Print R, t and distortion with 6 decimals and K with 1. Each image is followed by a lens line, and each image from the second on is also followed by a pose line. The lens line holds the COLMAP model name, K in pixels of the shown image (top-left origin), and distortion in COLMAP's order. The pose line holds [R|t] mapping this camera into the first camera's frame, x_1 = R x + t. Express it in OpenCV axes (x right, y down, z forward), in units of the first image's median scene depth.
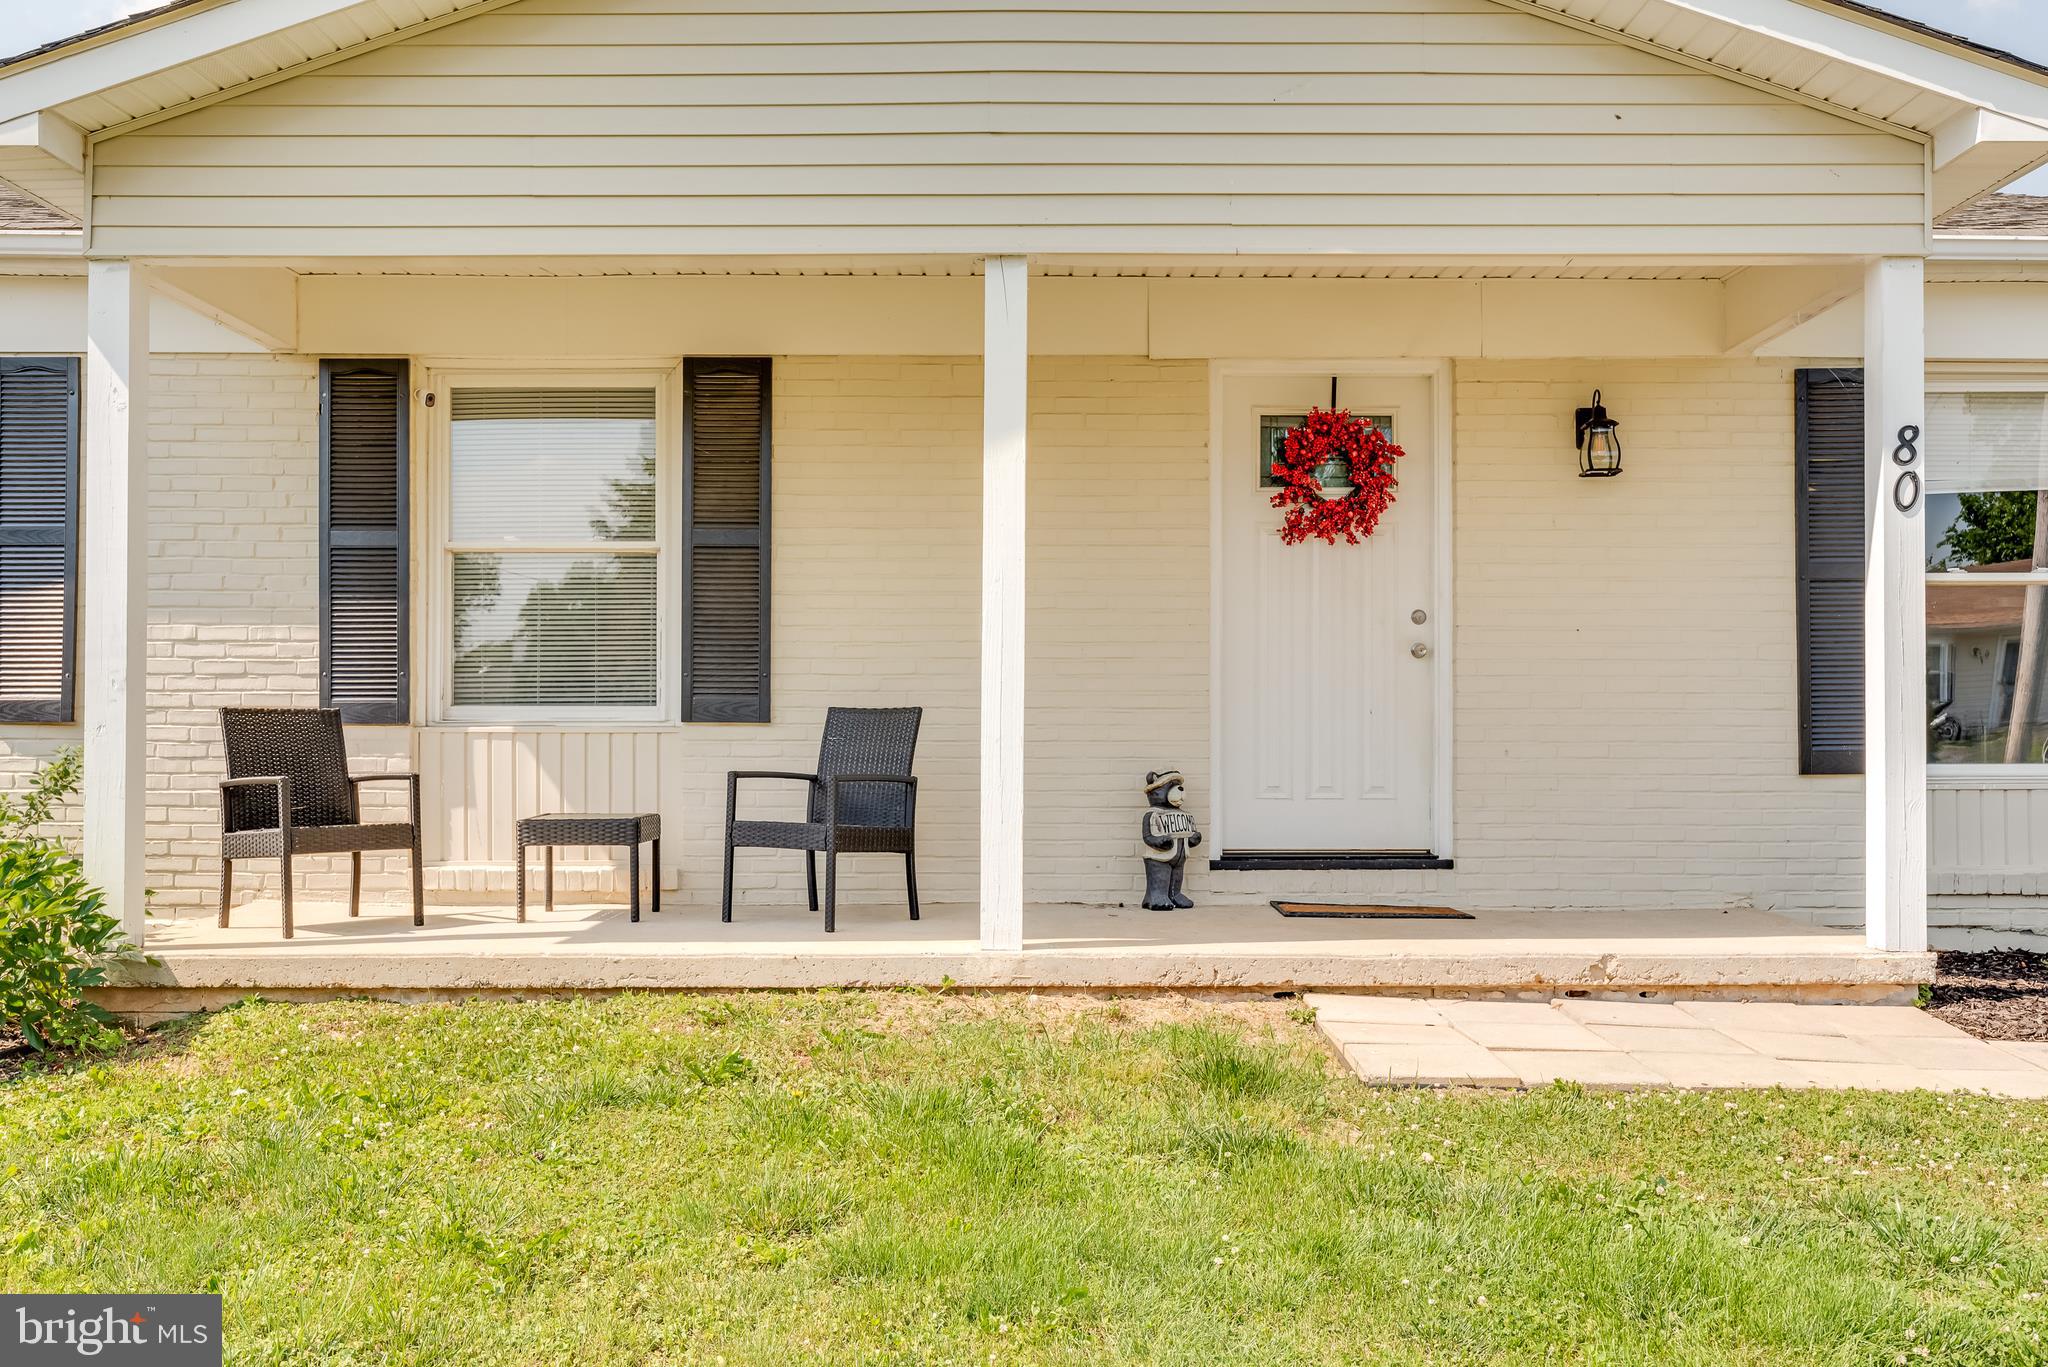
lens RADIAL K [[1858.5, 0, 1029.8], [0, 1858.5, 706.7], [0, 0, 1]] dist [-0.007028, 0.007081]
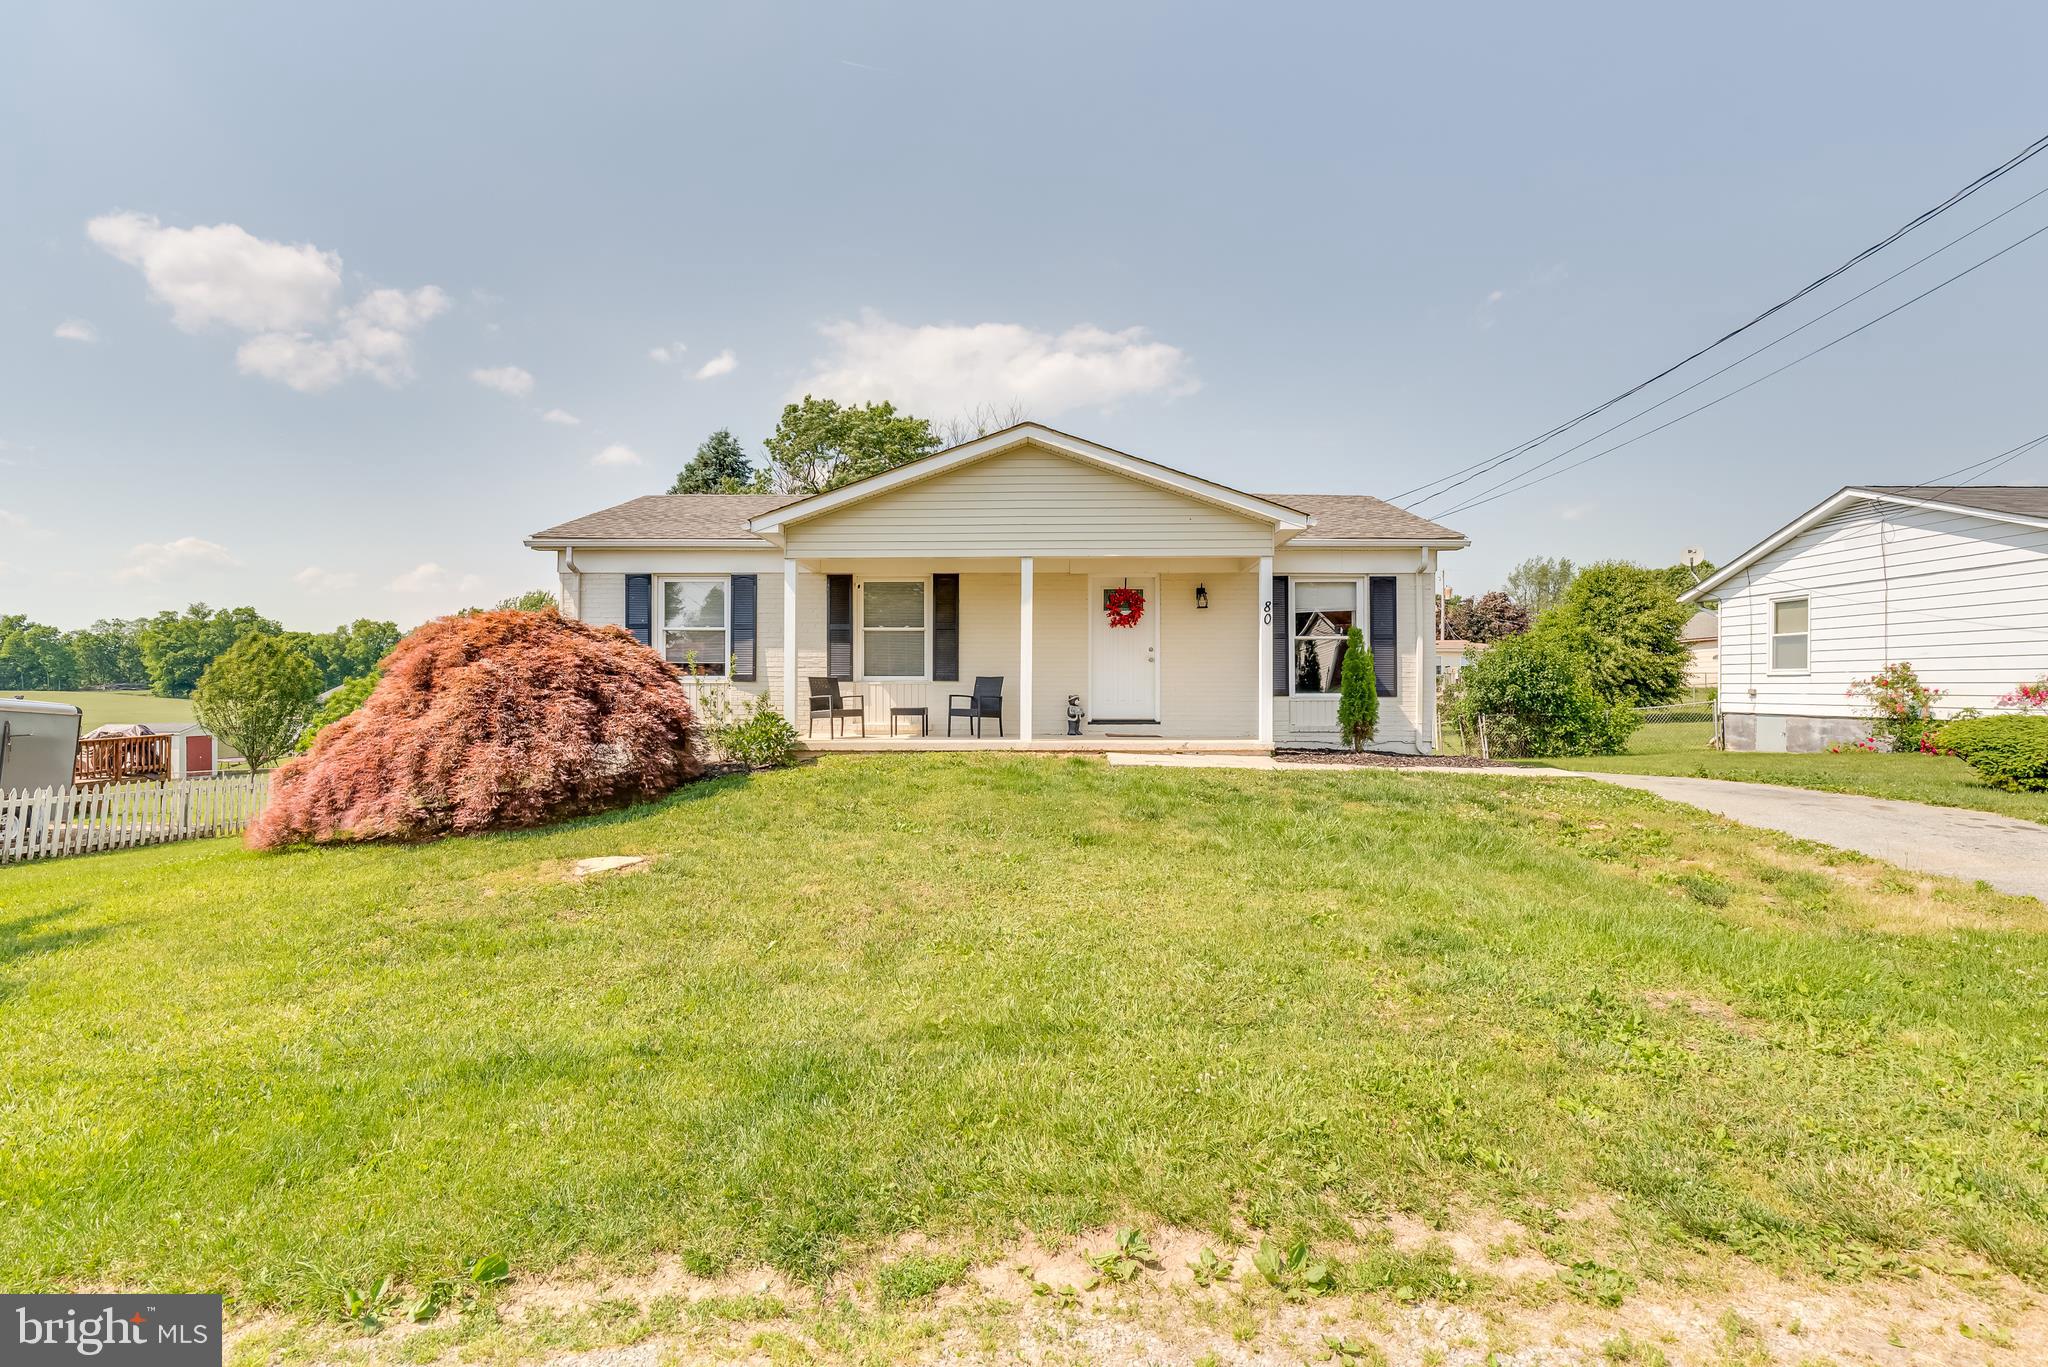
lens RADIAL K [[961.9, 0, 1024.0], [0, 961.9, 683.5], [0, 0, 1]] dist [-0.001614, -0.000414]
pose [[0.999711, 0.000237, -0.024043, 0.022708], [0.000059, 0.999924, 0.012306, -0.008494], [0.024044, -0.012303, 0.999635, -0.771001]]
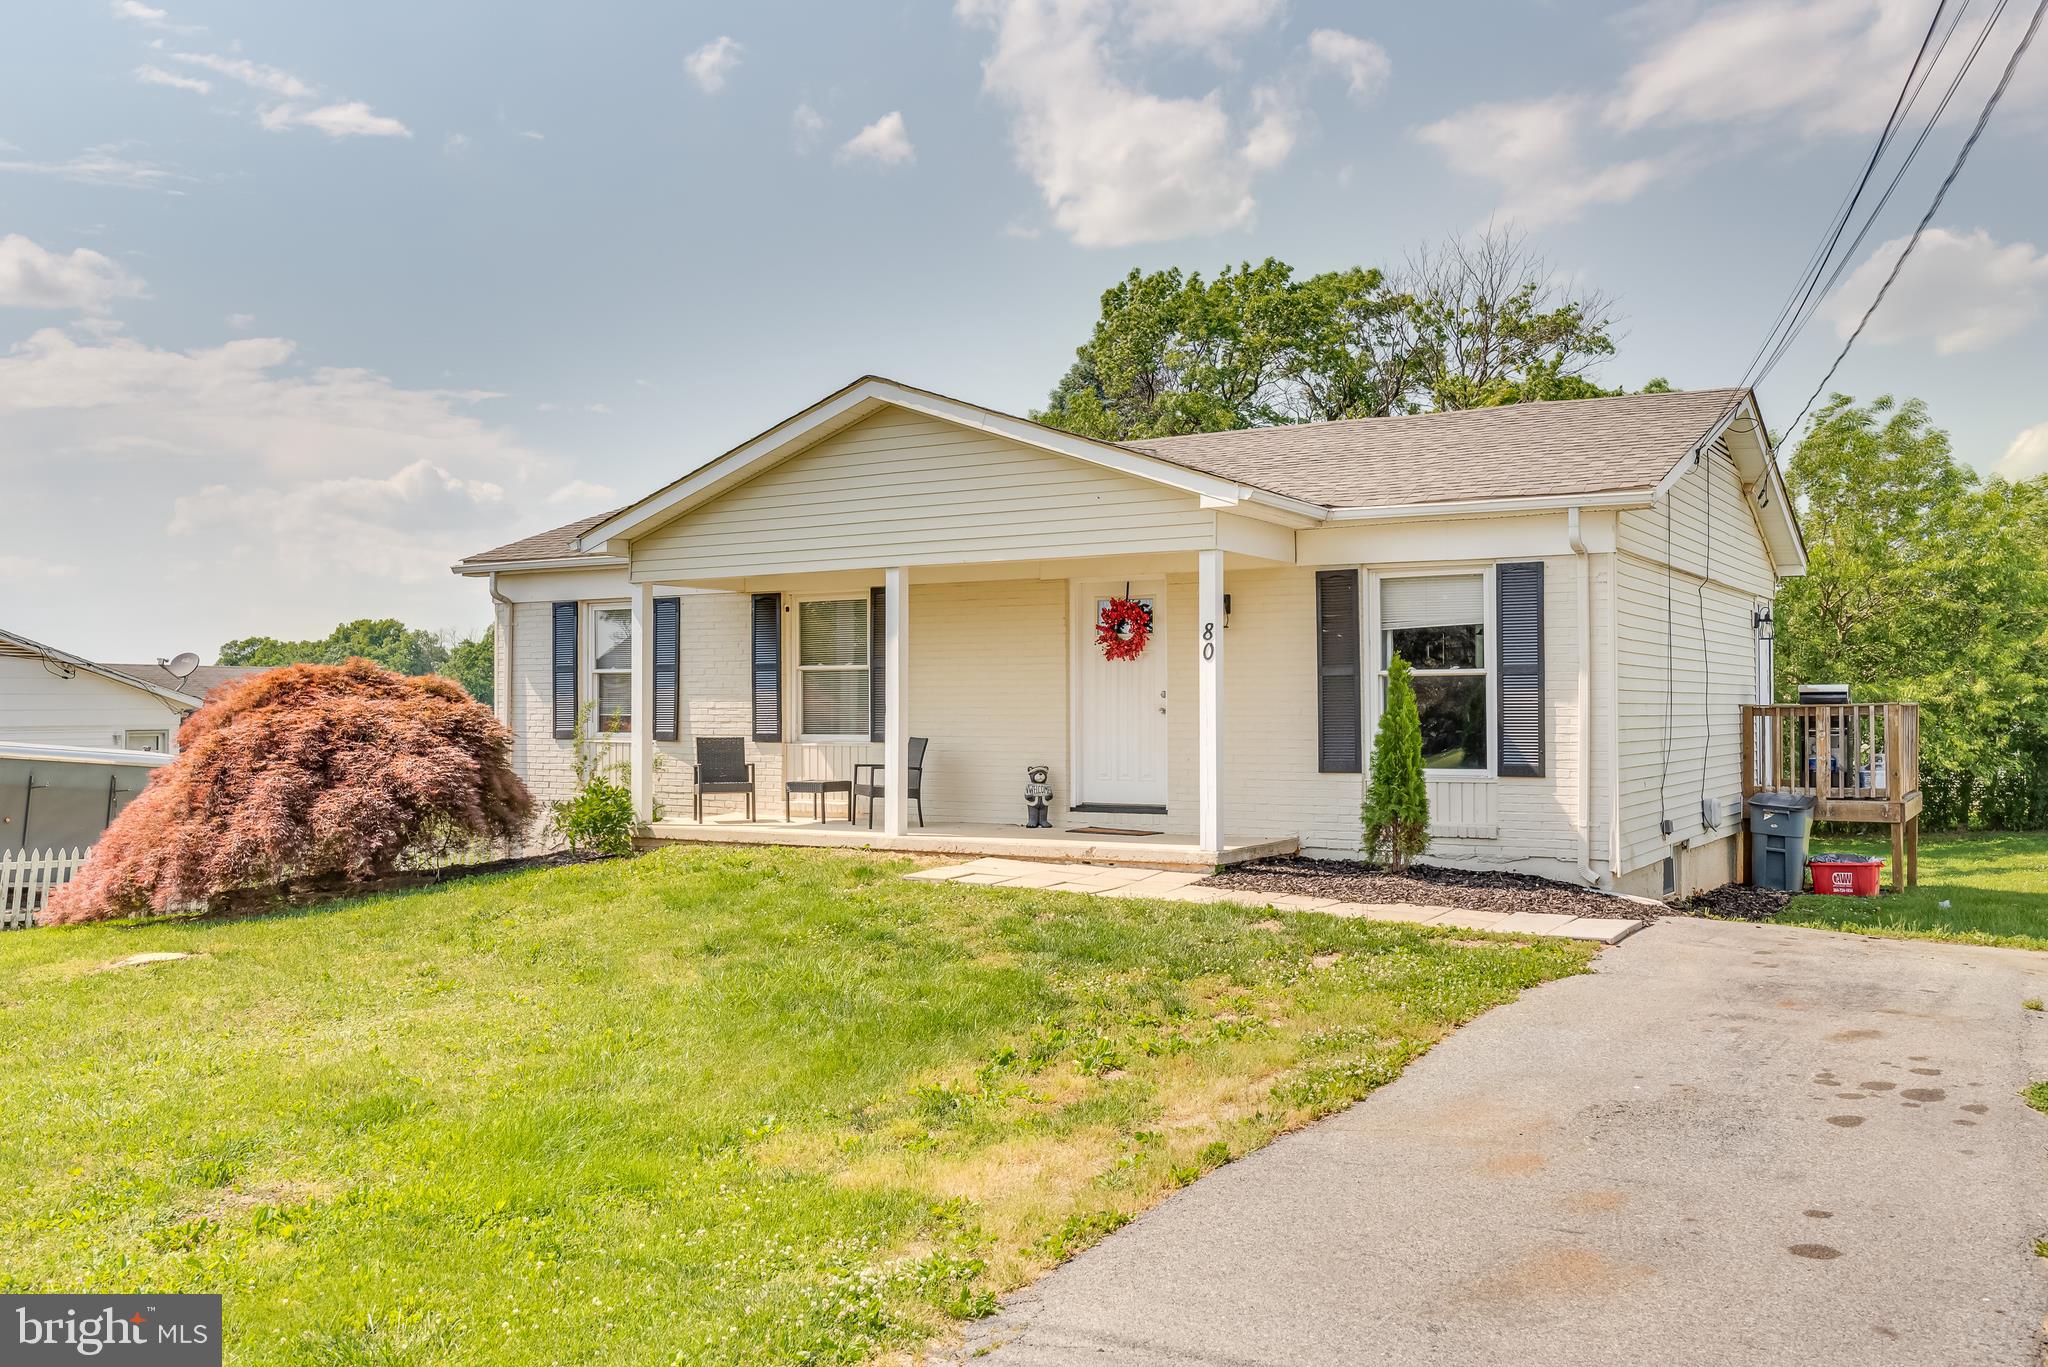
lens RADIAL K [[1702.2, 0, 1024.0], [0, 1702.2, 683.5], [0, 0, 1]] dist [-0.008319, -0.001932]
pose [[0.853798, -0.009924, -0.520510, 1.116987], [0.009540, 0.999949, -0.003416, -0.057621], [0.520517, -0.002049, 0.853849, -0.753765]]
